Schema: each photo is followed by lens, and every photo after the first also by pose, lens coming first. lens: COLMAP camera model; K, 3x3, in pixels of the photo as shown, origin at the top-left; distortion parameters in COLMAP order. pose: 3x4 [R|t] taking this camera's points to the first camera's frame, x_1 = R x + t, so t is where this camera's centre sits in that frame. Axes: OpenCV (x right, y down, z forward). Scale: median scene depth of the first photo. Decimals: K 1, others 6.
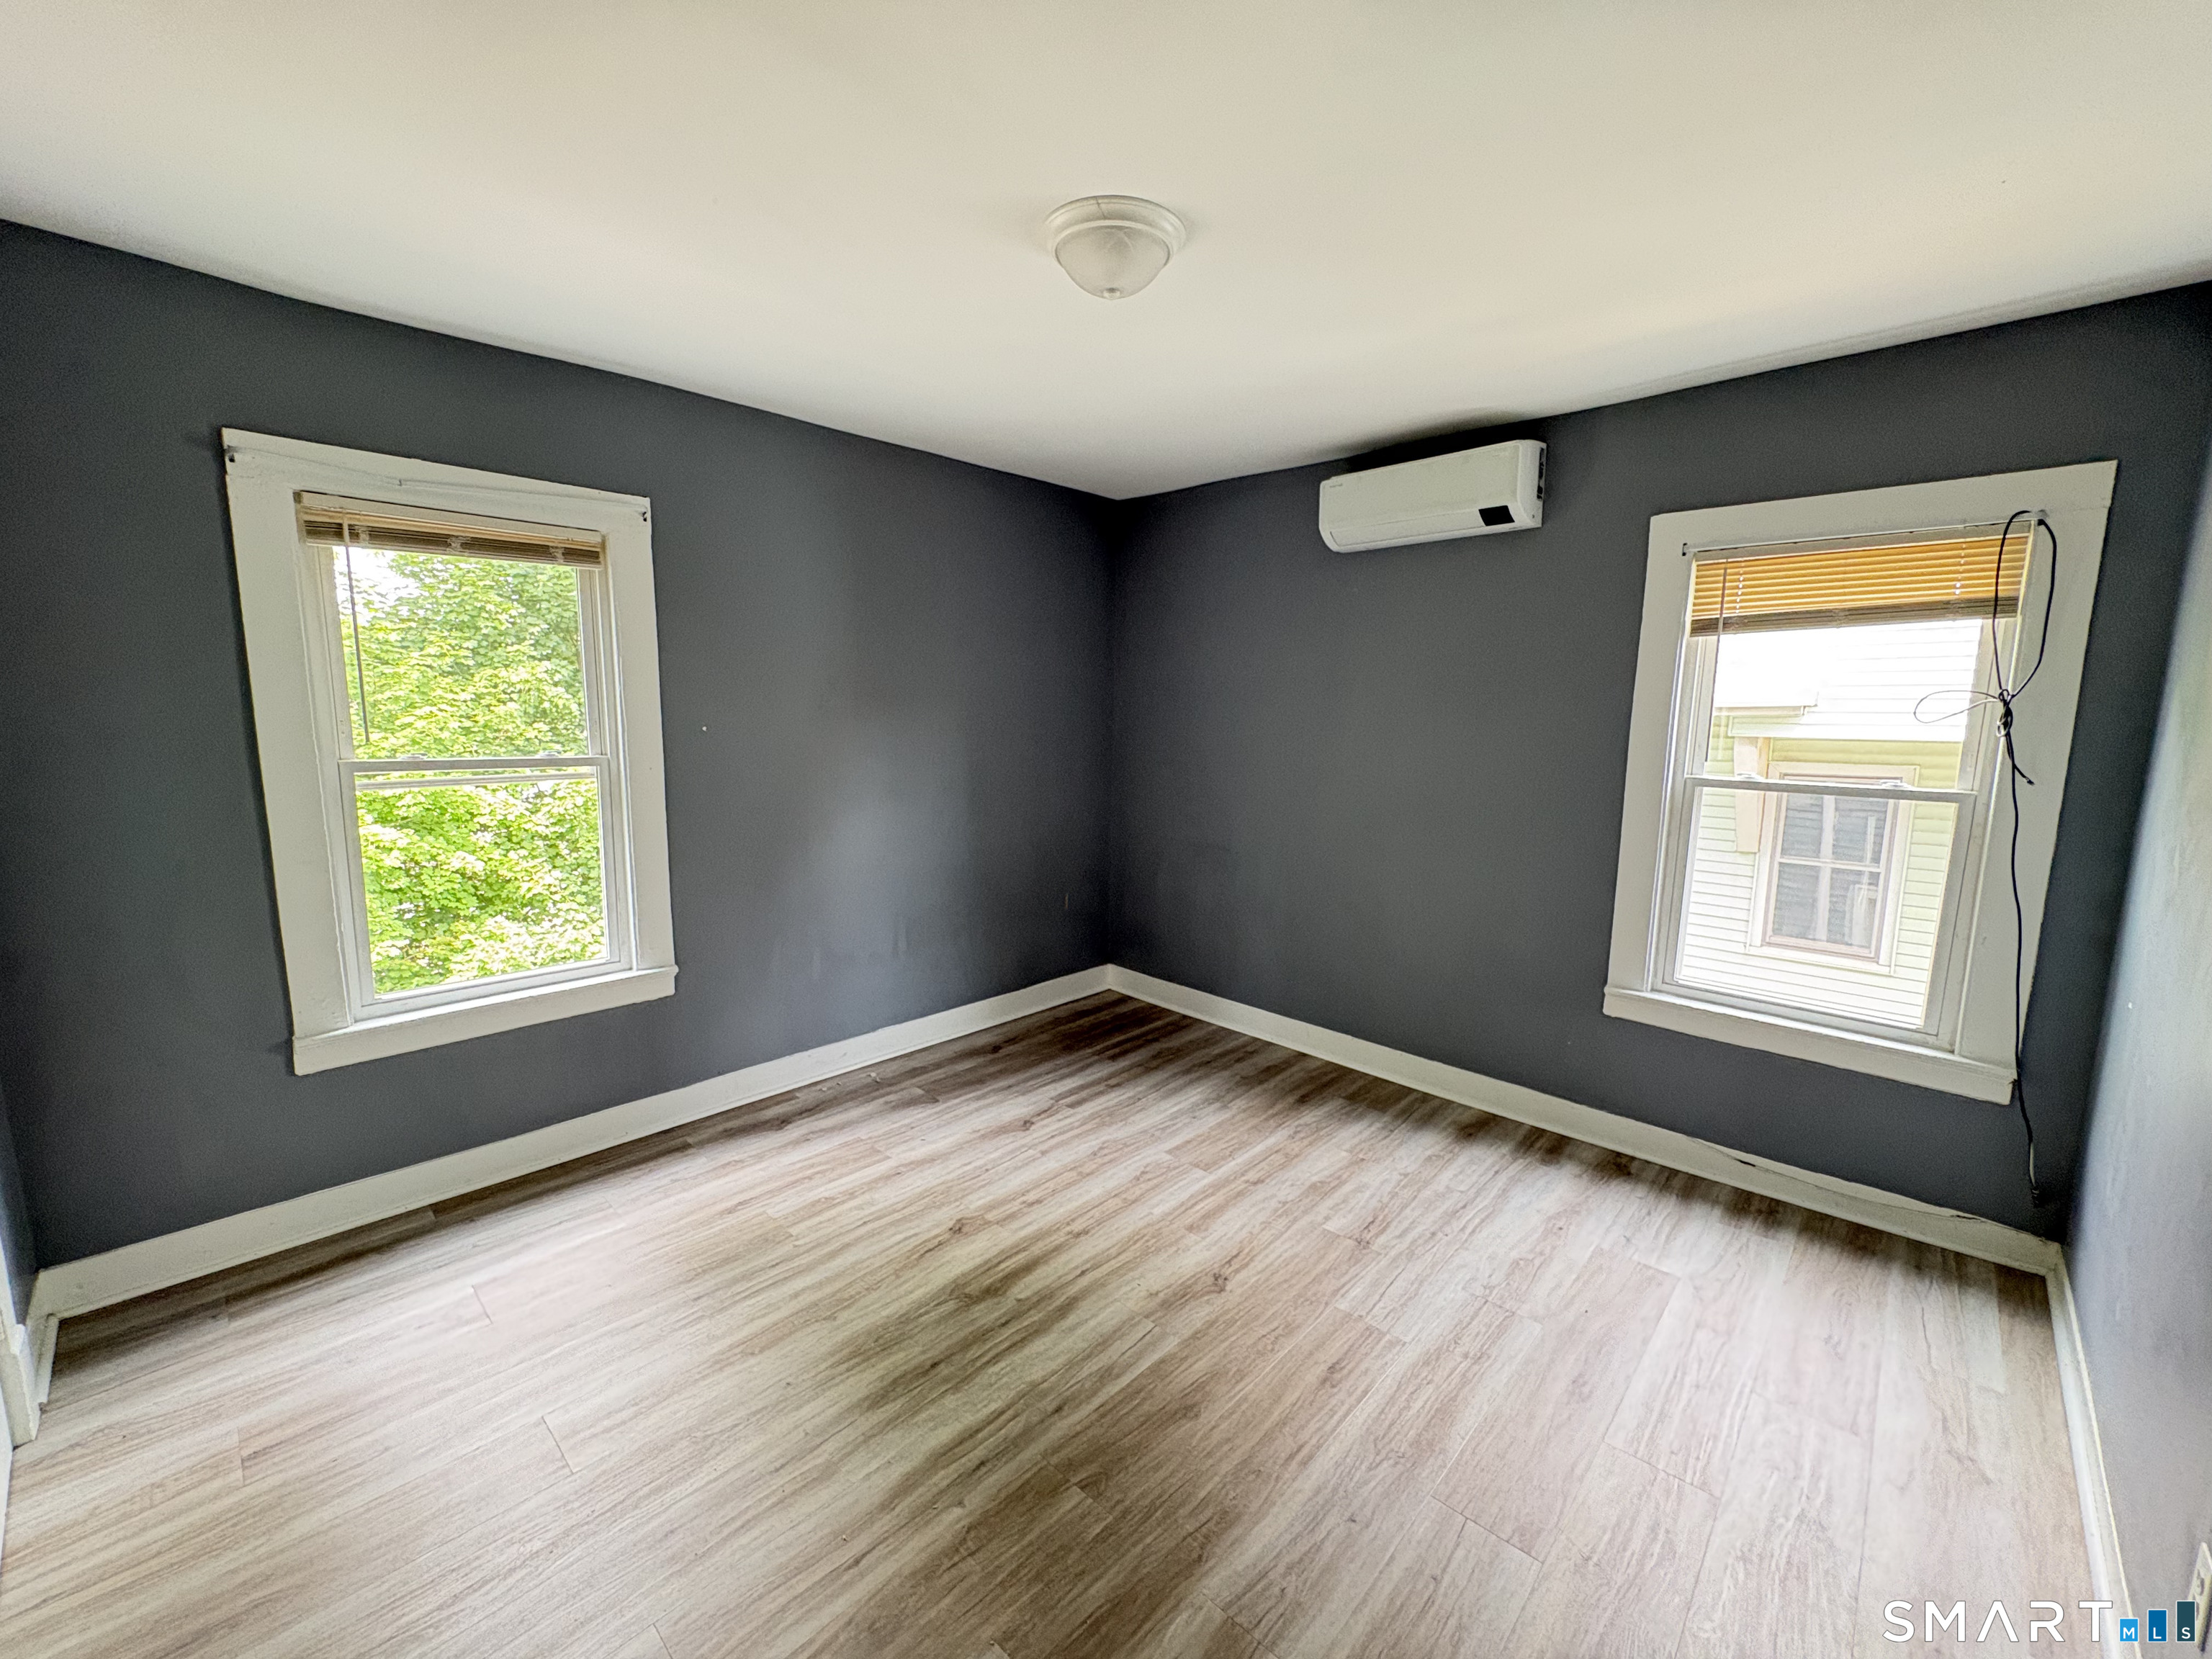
lens RADIAL K [[886.1, 0, 1103.7], [0, 886.1, 830.6], [0, 0, 1]] dist [-0.002090, -0.000685]
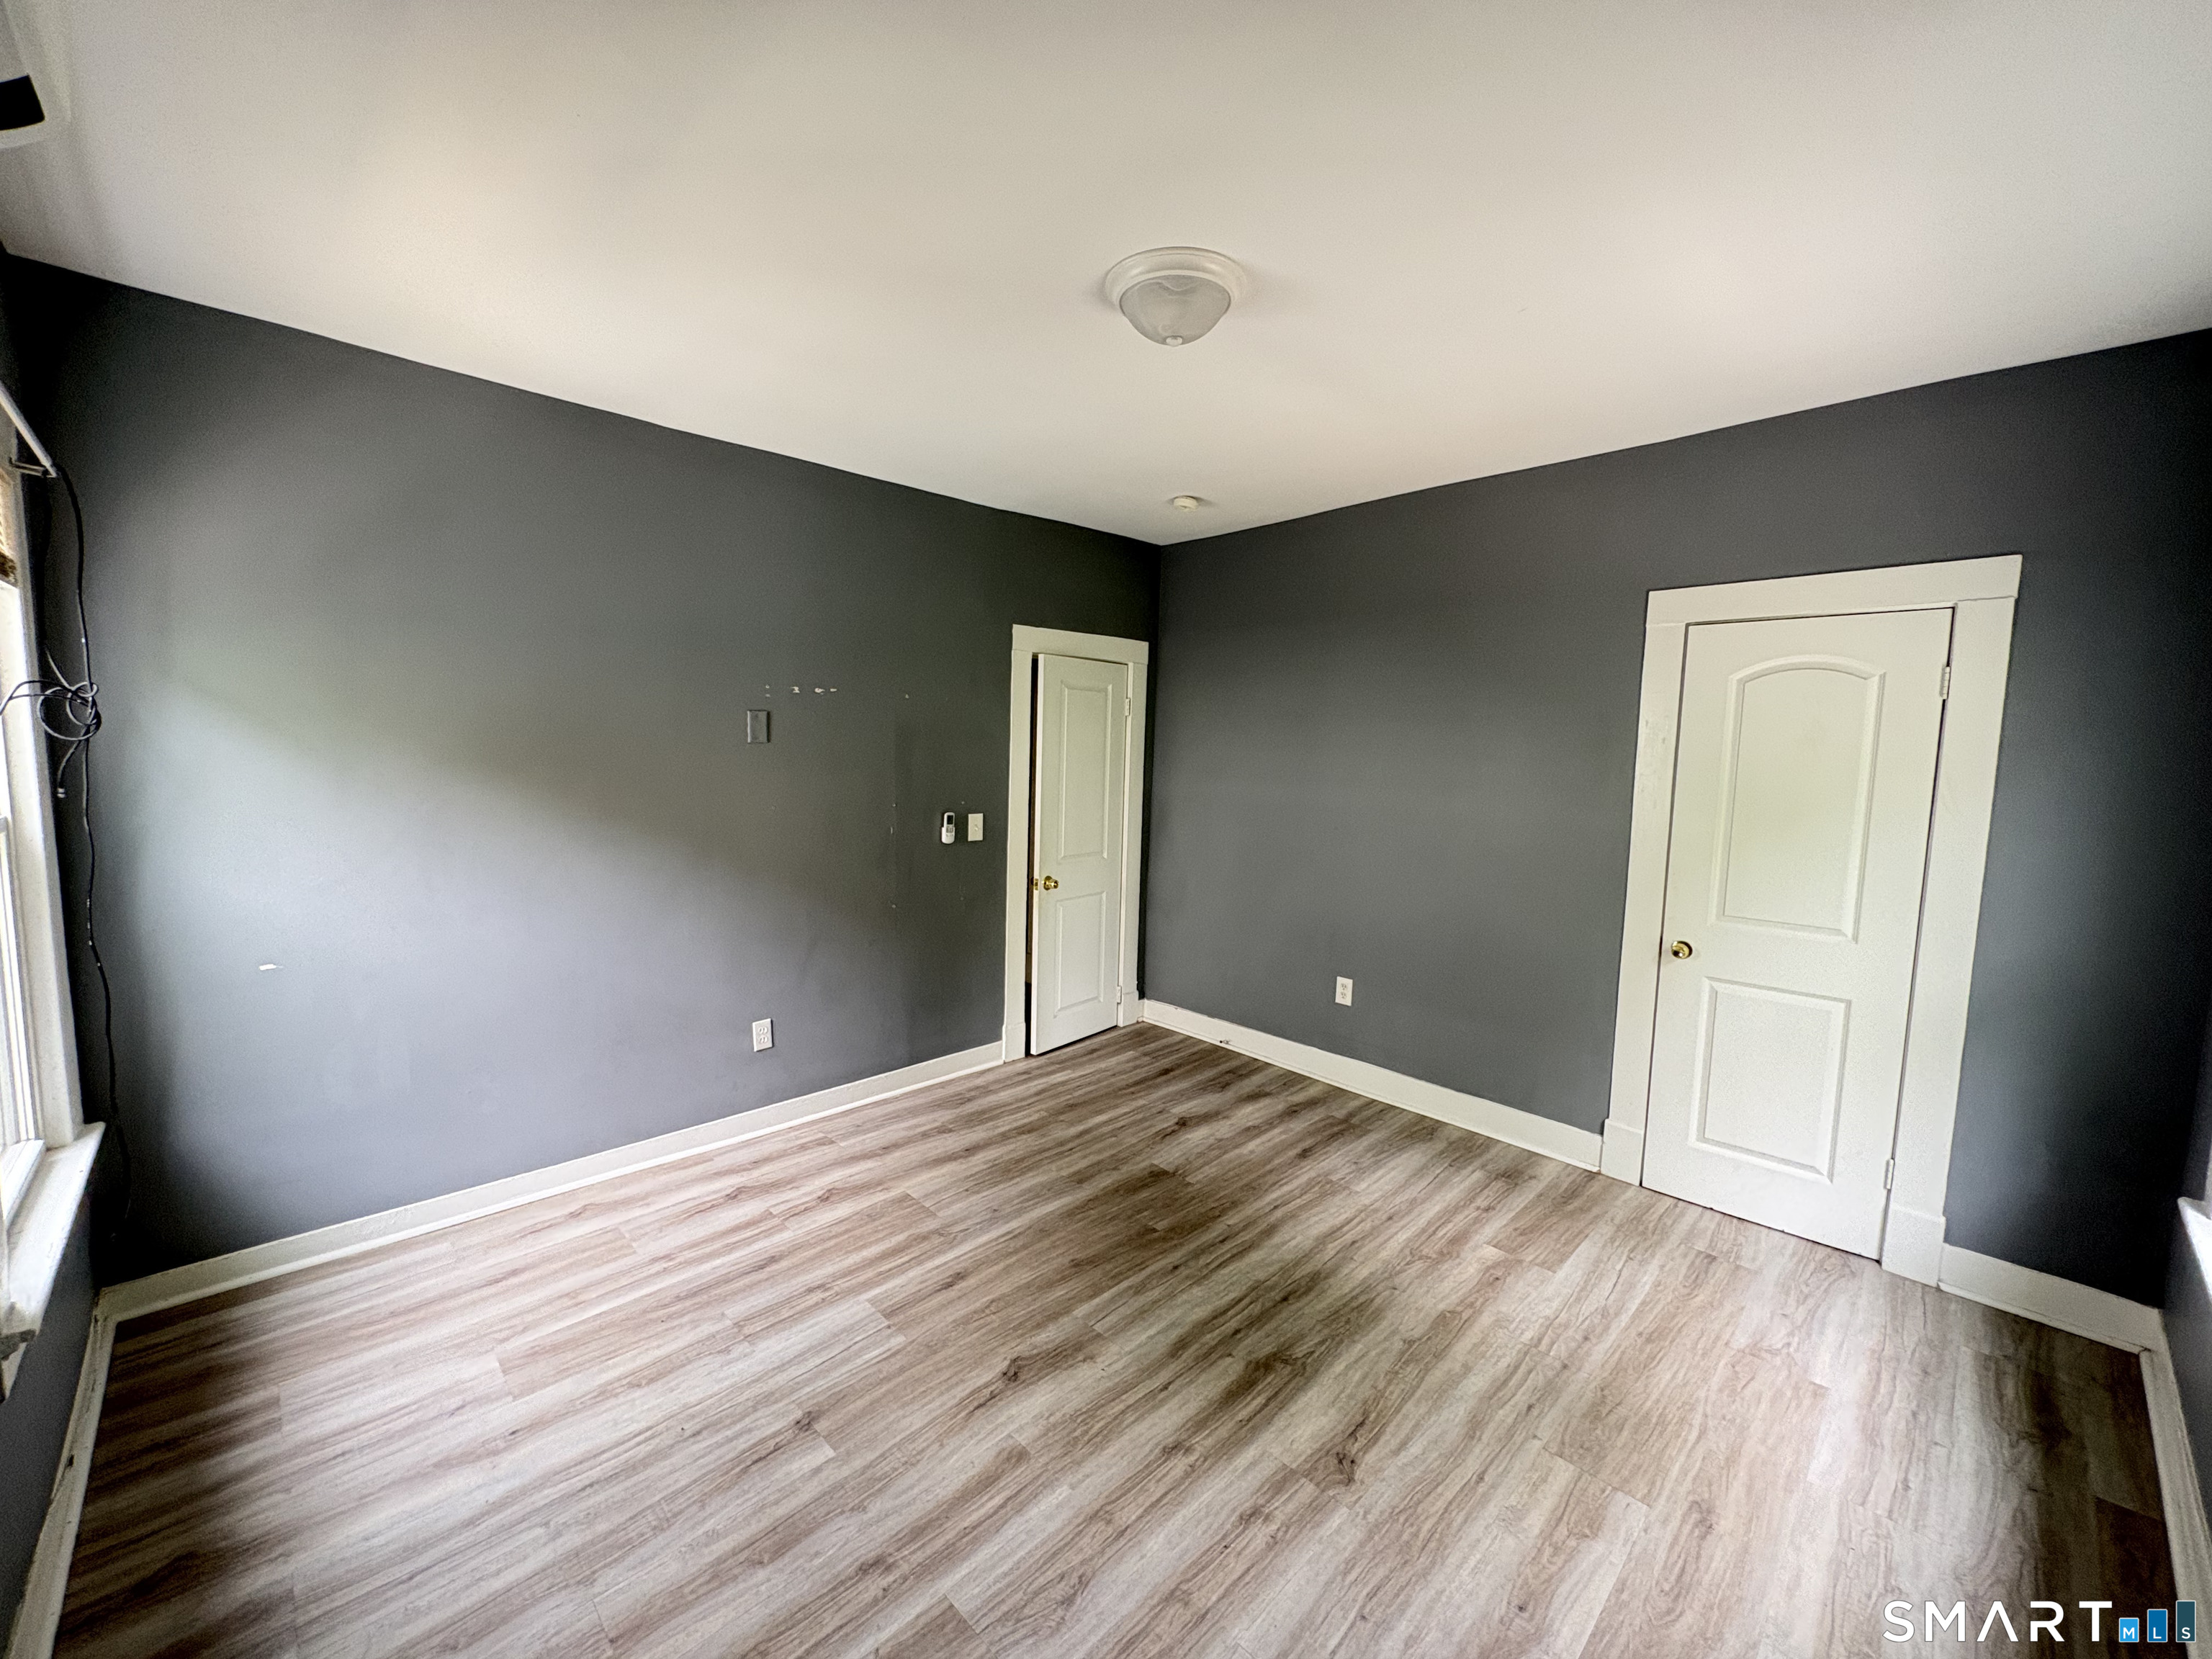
lens RADIAL K [[886.1, 0, 1103.7], [0, 886.1, 830.6], [0, 0, 1]] dist [-0.002090, -0.000685]
pose [[-0.998699, -0.036258, 0.035866, 0.026931], [-0.026461, 0.969576, 0.243356, -0.246602], [-0.043598, 0.242091, -0.969274, 1.750963]]
